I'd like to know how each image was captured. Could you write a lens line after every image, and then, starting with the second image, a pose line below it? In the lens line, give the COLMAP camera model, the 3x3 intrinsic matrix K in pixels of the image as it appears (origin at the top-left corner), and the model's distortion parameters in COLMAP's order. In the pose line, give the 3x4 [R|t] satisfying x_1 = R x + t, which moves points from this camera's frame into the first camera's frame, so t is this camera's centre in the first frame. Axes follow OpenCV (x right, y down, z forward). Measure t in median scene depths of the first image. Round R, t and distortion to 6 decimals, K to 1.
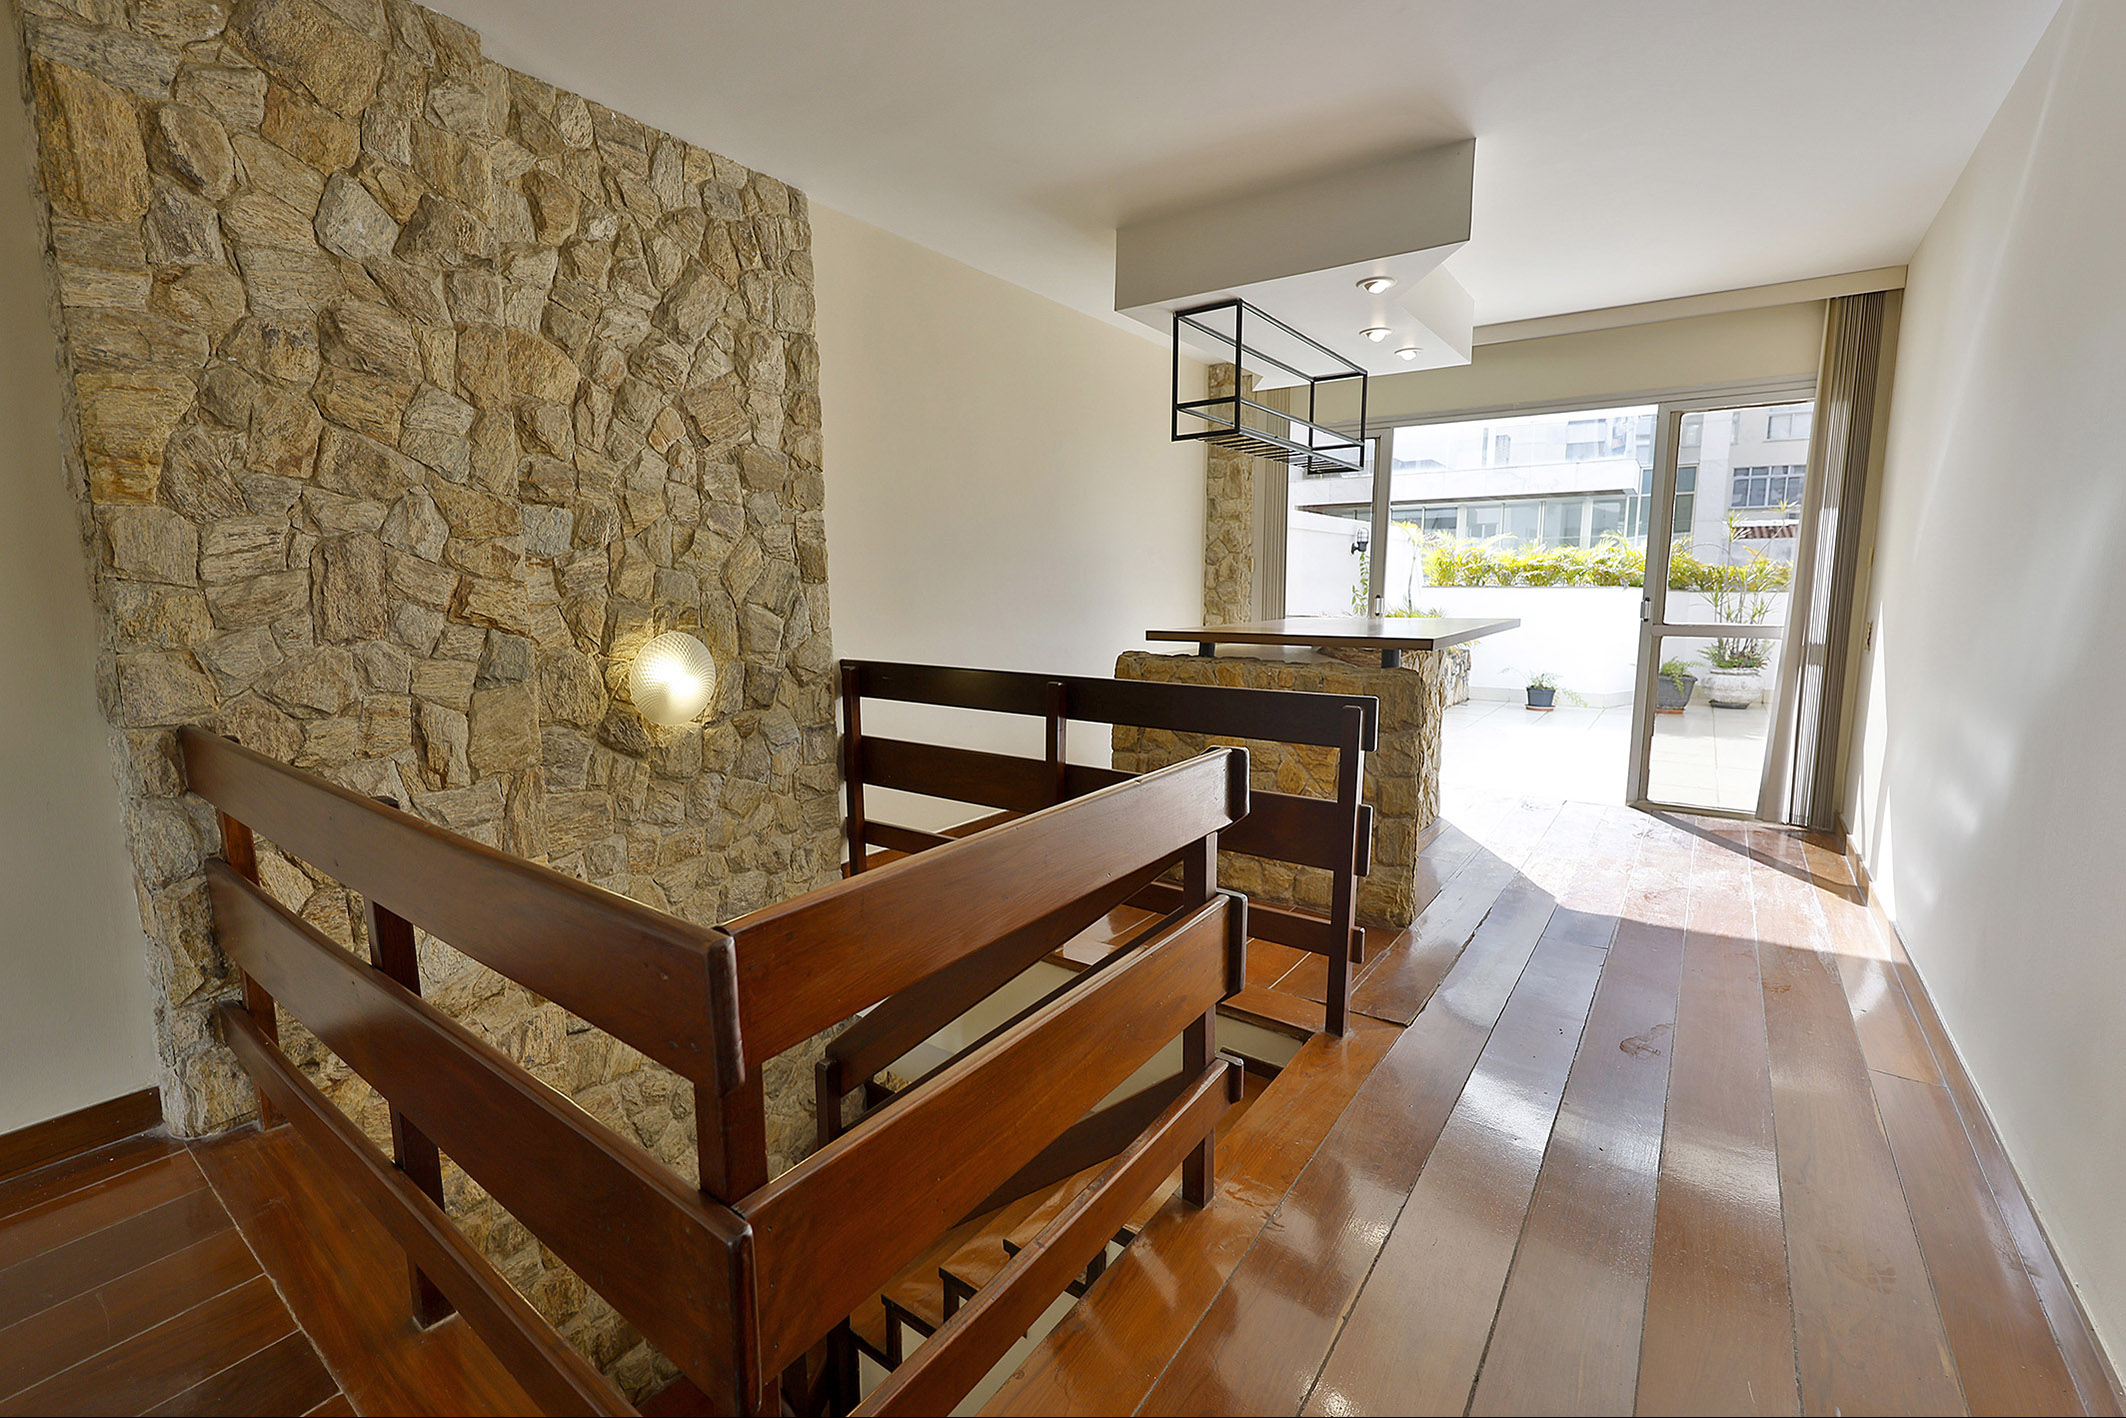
lens RADIAL K [[902.1, 0, 1063.8], [0, 902.1, 703.4], [0, 0, 1]] dist [0.000402, 0.000517]
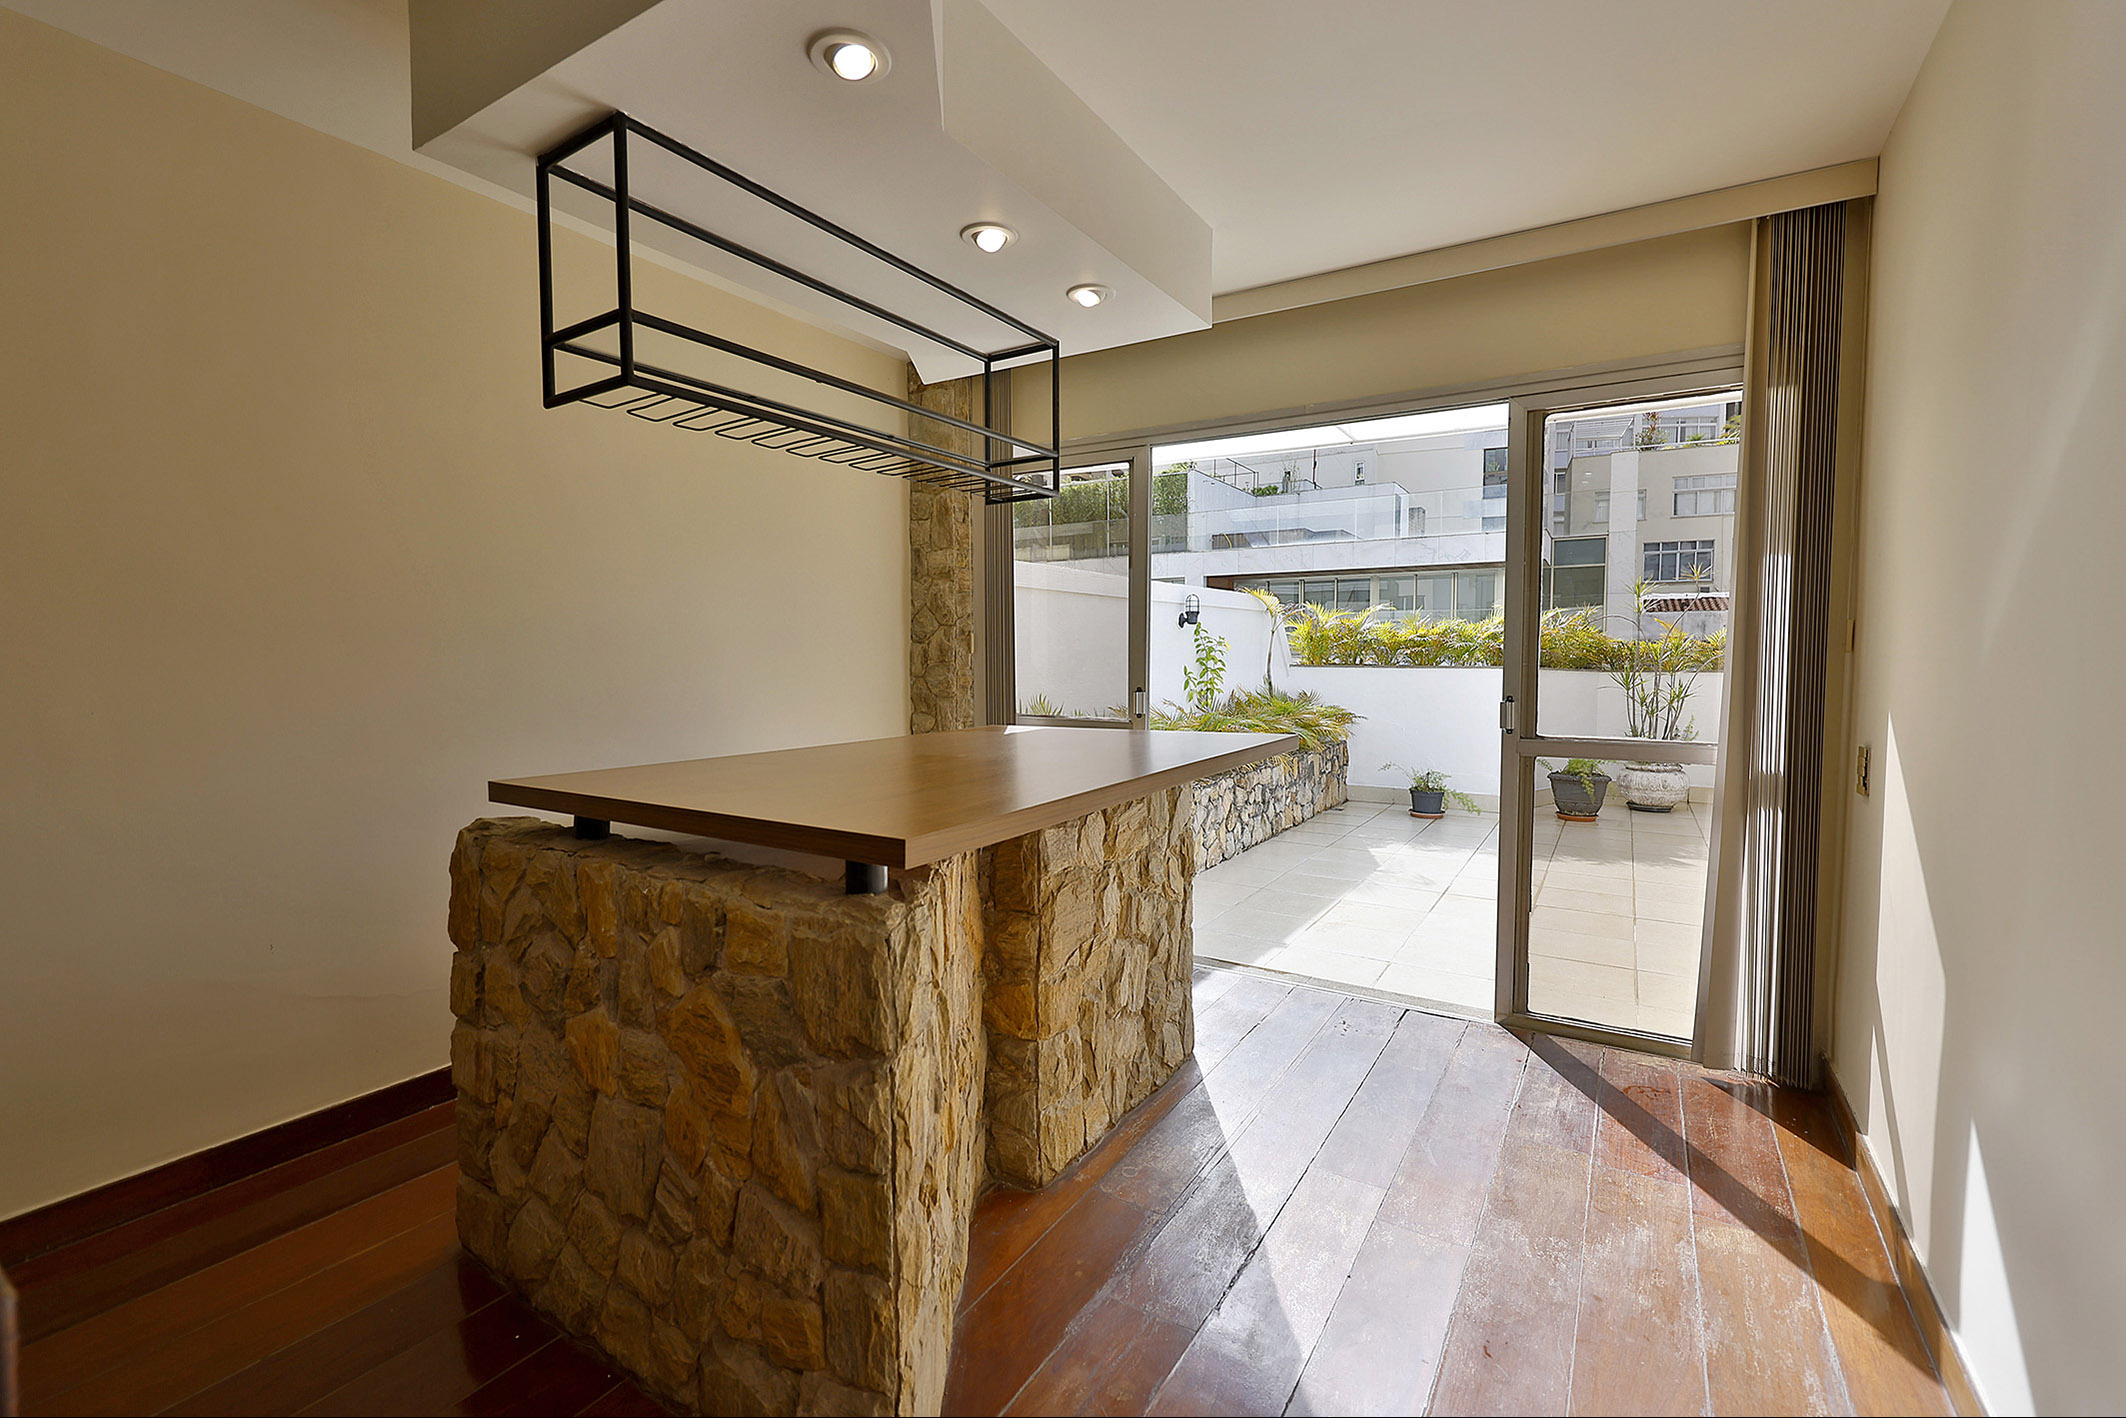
lens RADIAL K [[902.1, 0, 1062.9], [0, 902.1, 705.6], [0, 0, 1]] dist [0.000402, 0.000517]
pose [[0.998405, -0.003511, 0.056343, 0.278536], [0.007822, 0.997041, -0.076475, -0.060602], [-0.055907, 0.076793, 0.995478, 0.360001]]
